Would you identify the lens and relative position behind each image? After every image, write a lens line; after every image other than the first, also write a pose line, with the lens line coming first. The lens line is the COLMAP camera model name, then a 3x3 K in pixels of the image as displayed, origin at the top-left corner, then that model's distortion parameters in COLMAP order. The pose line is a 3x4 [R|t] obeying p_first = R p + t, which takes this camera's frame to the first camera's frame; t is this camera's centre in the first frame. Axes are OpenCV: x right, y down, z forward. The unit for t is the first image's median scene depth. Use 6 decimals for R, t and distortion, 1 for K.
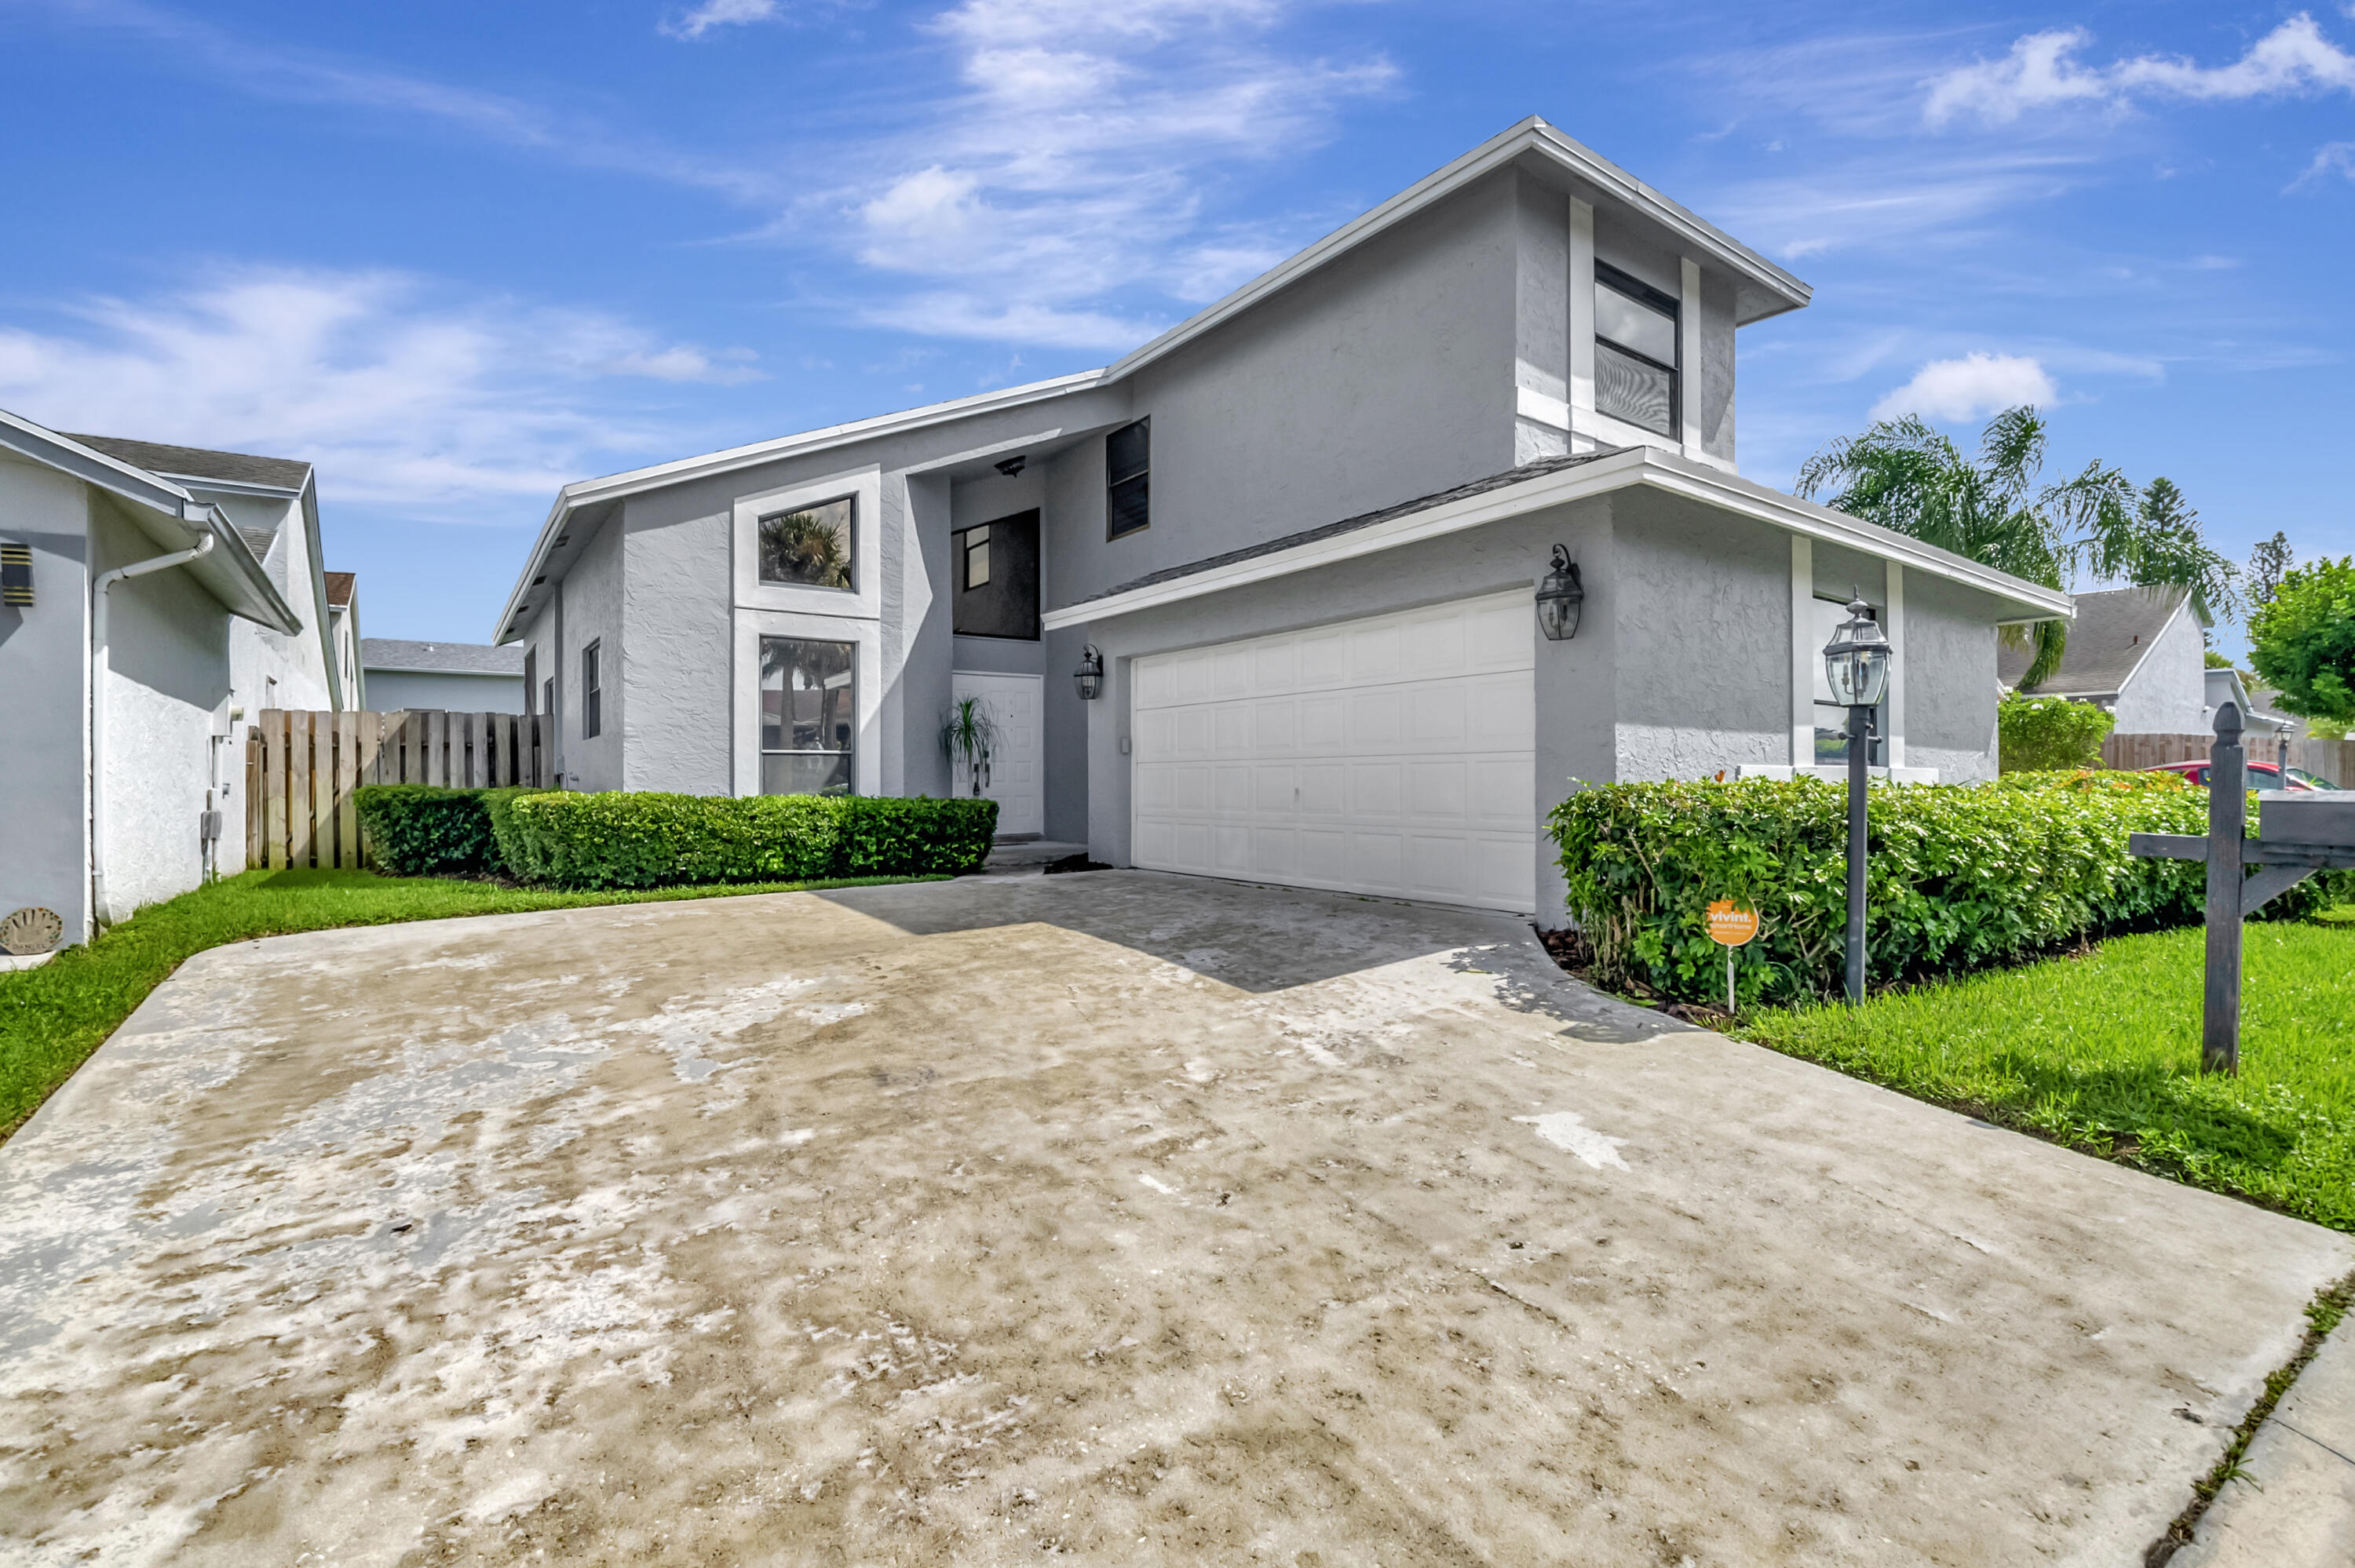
lens RADIAL K [[1004.8, 0, 1172.1], [0, 1004.8, 680.7], [0, 0, 1]] dist [0.004098, -0.000034]
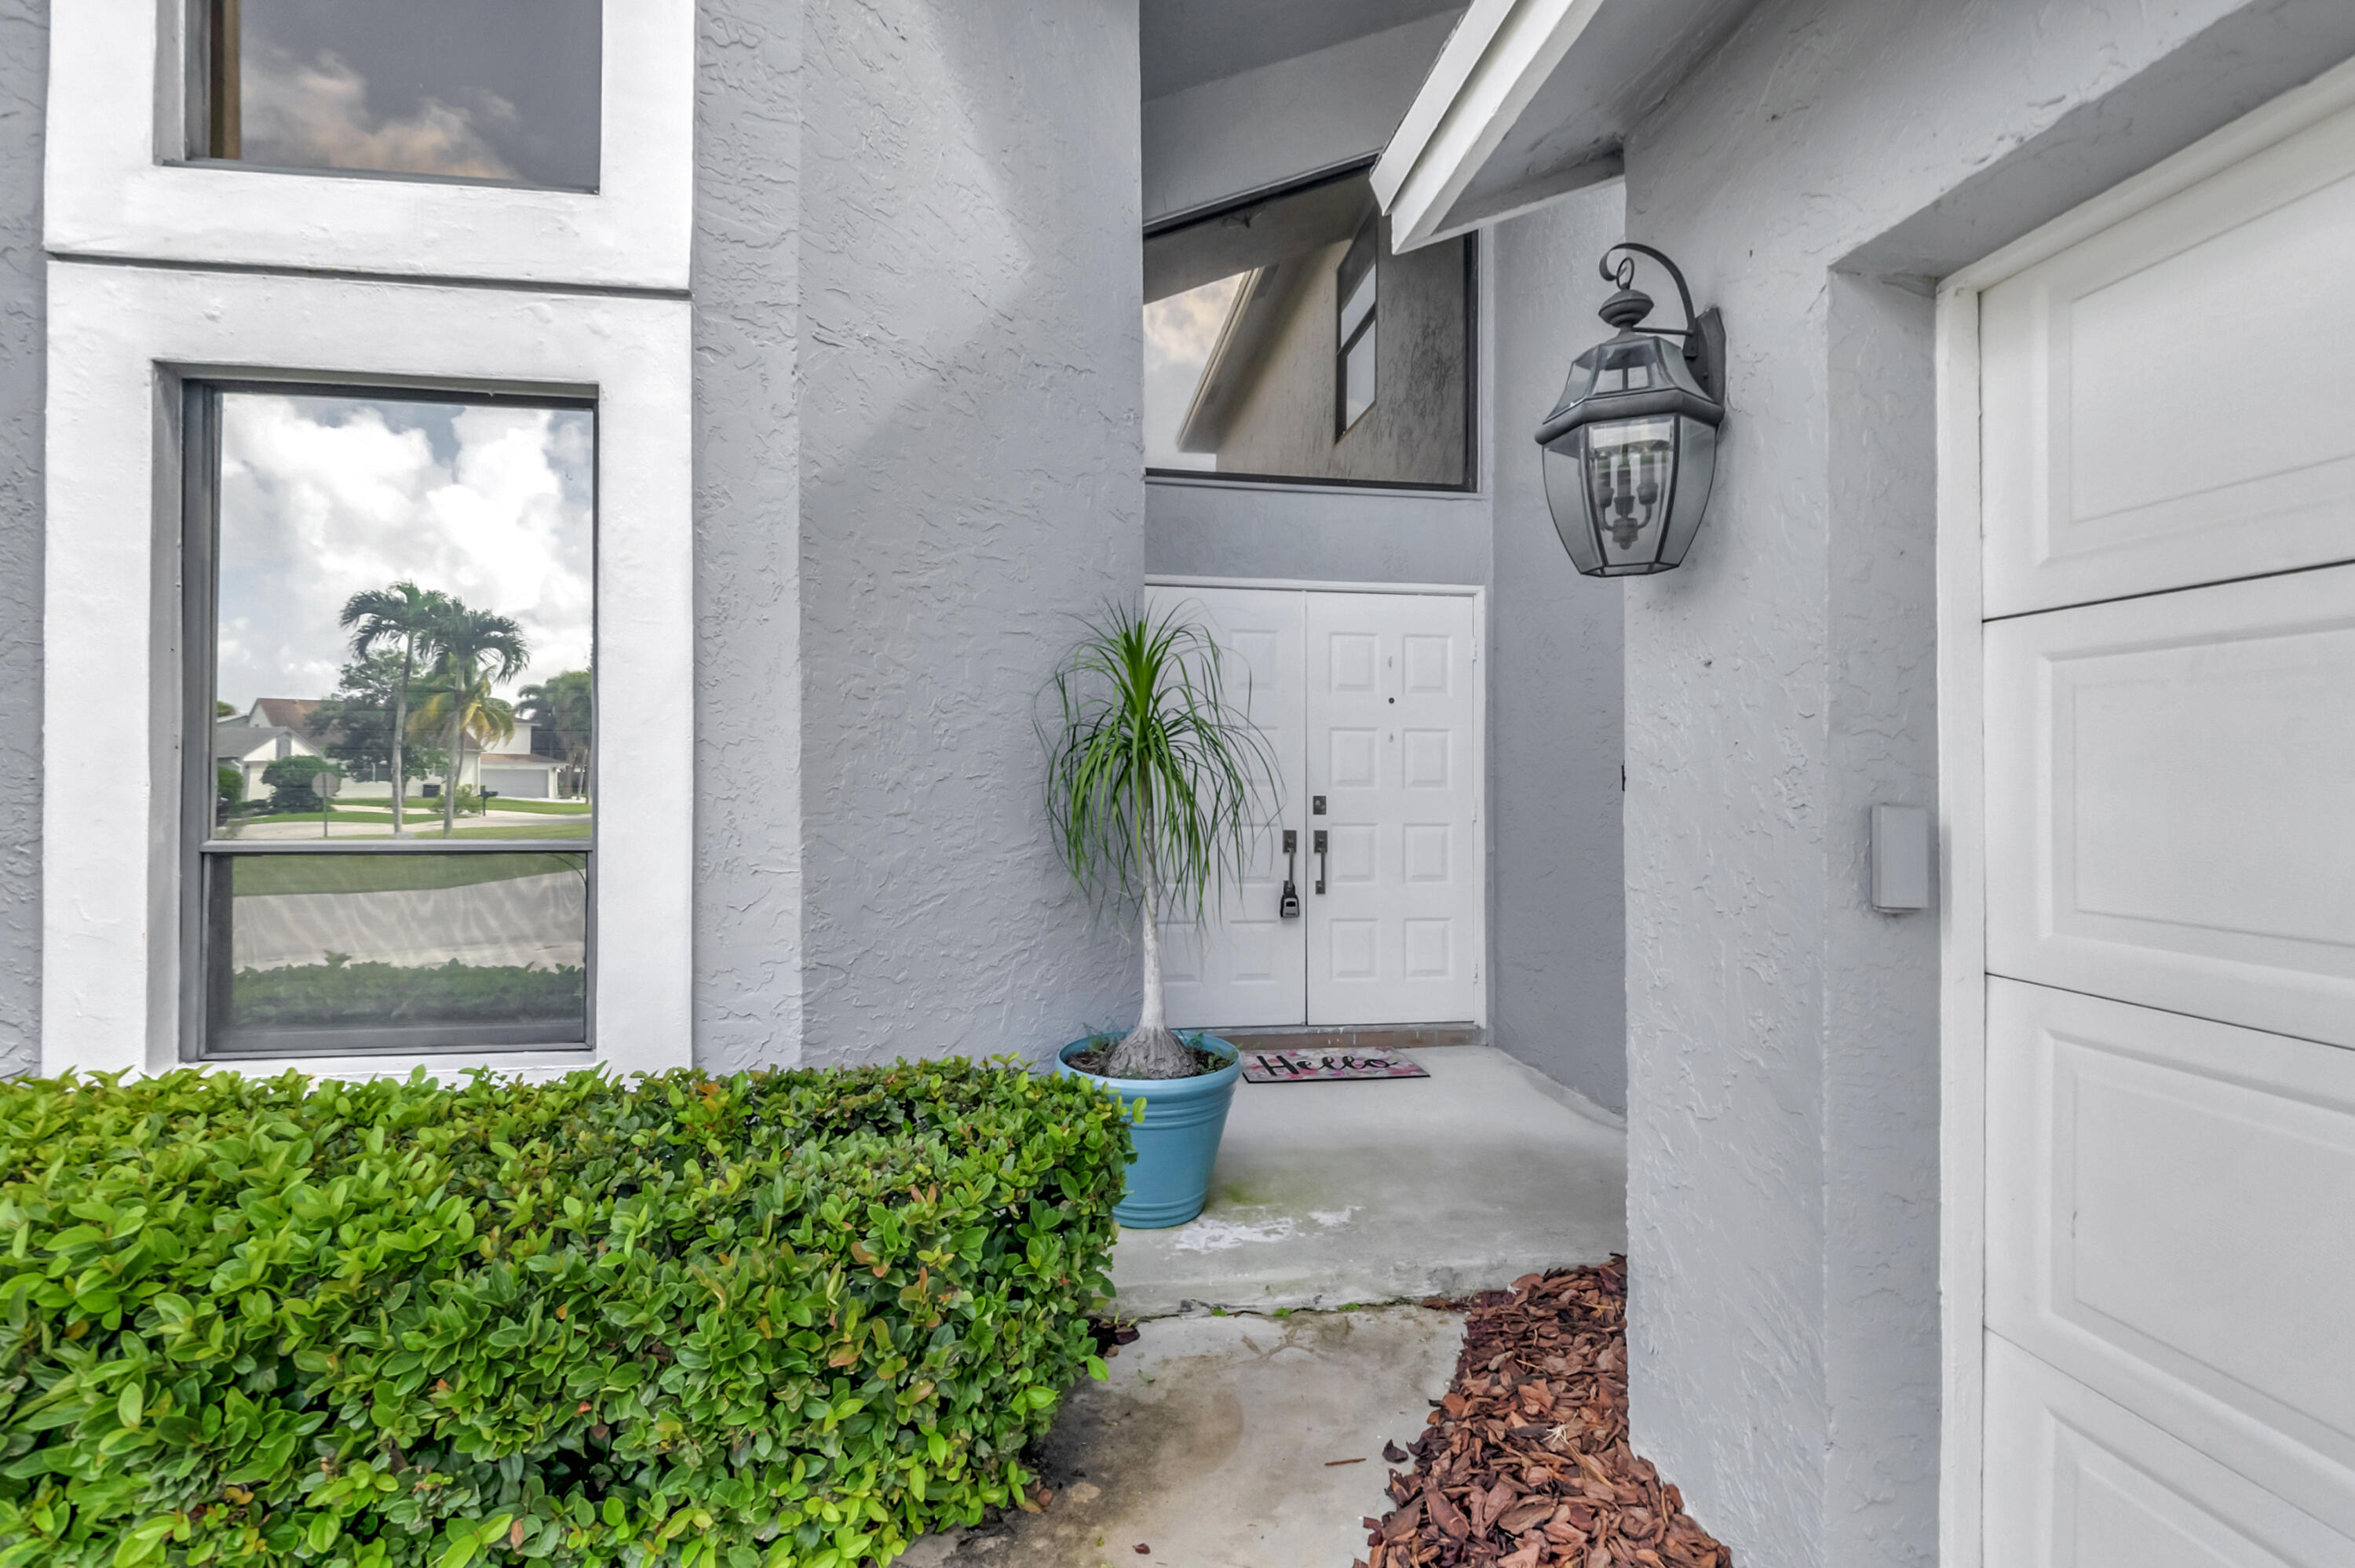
lens RADIAL K [[1047.4, 0, 1177.5], [0, 1047.4, 784.0], [0, 0, 1]] dist [0.001061, -0.020974]
pose [[0.886062, 0.016173, -0.463285, -0.075703], [0.032142, 0.994843, 0.096203, 0.038497], [0.462451, -0.100133, 0.880972, 0.892732]]
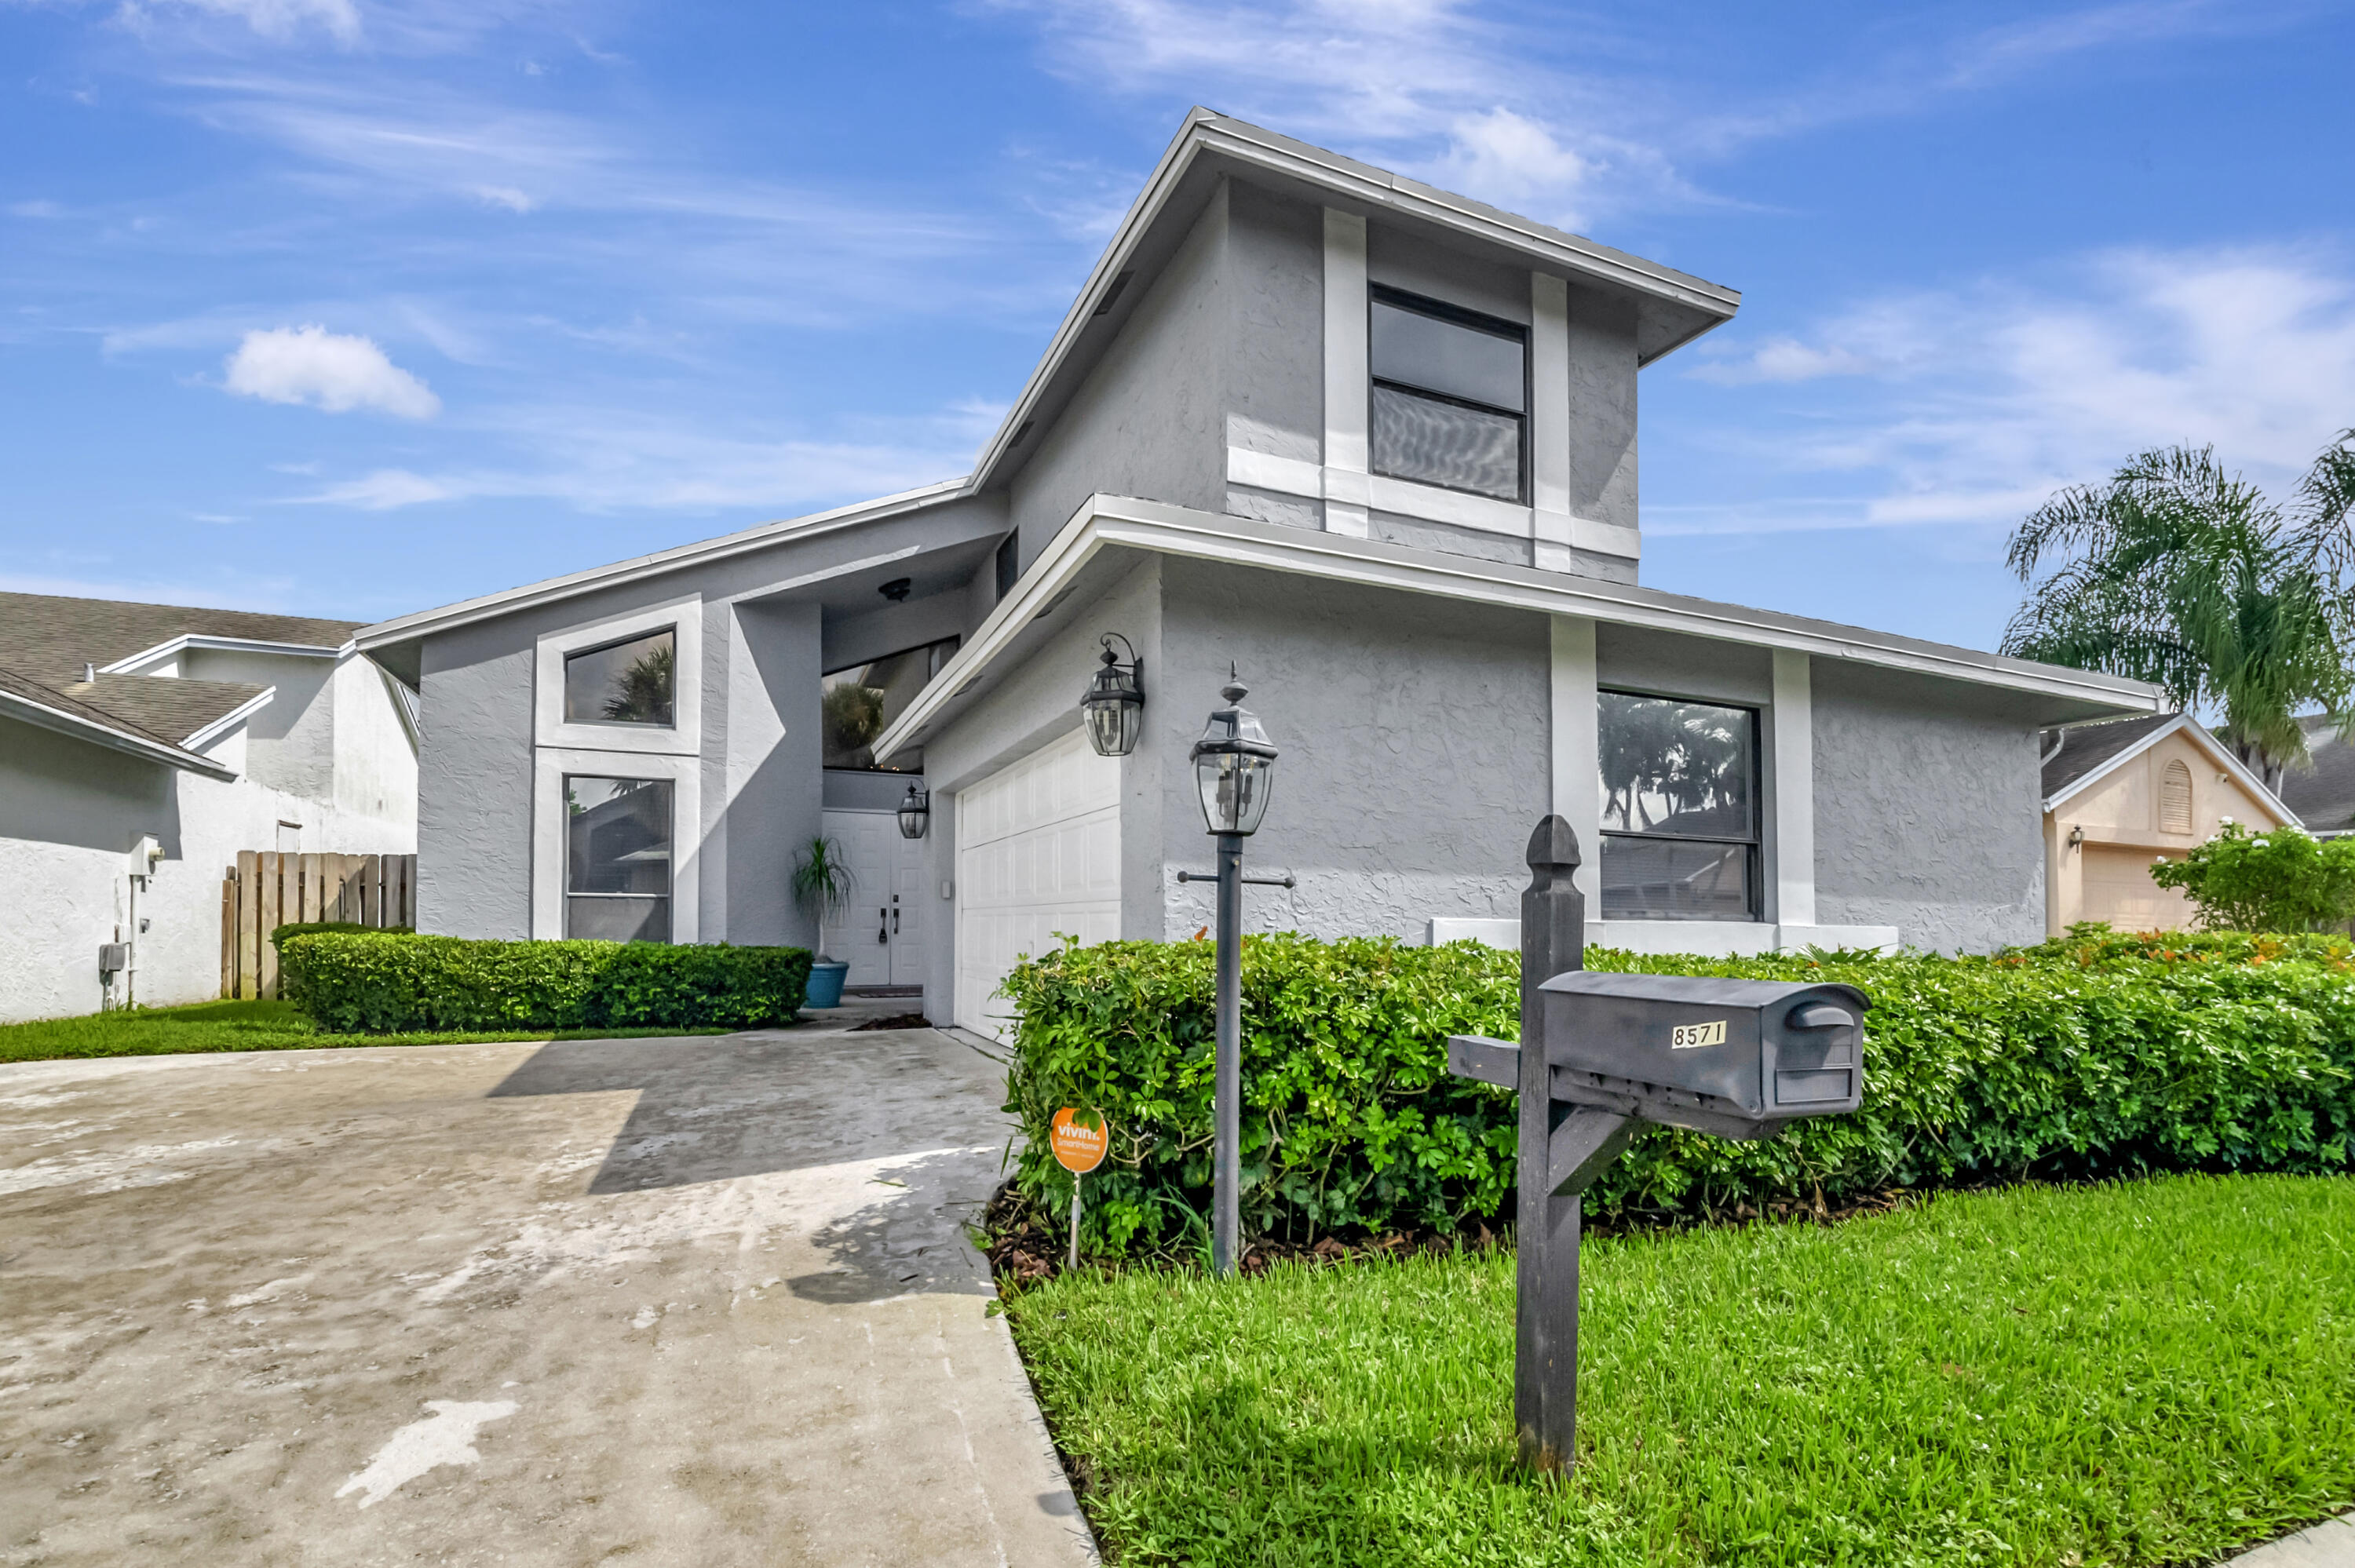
lens RADIAL K [[1055.3, 0, 1177.5], [0, 1055.3, 784.0], [0, 0, 1]] dist [0.002184, -0.011119]
pose [[0.974906, -0.017119, -0.221957, 0.400911], [0.009287, 0.999298, -0.036283, 0.006995], [0.222422, 0.033311, 0.974381, 0.139680]]
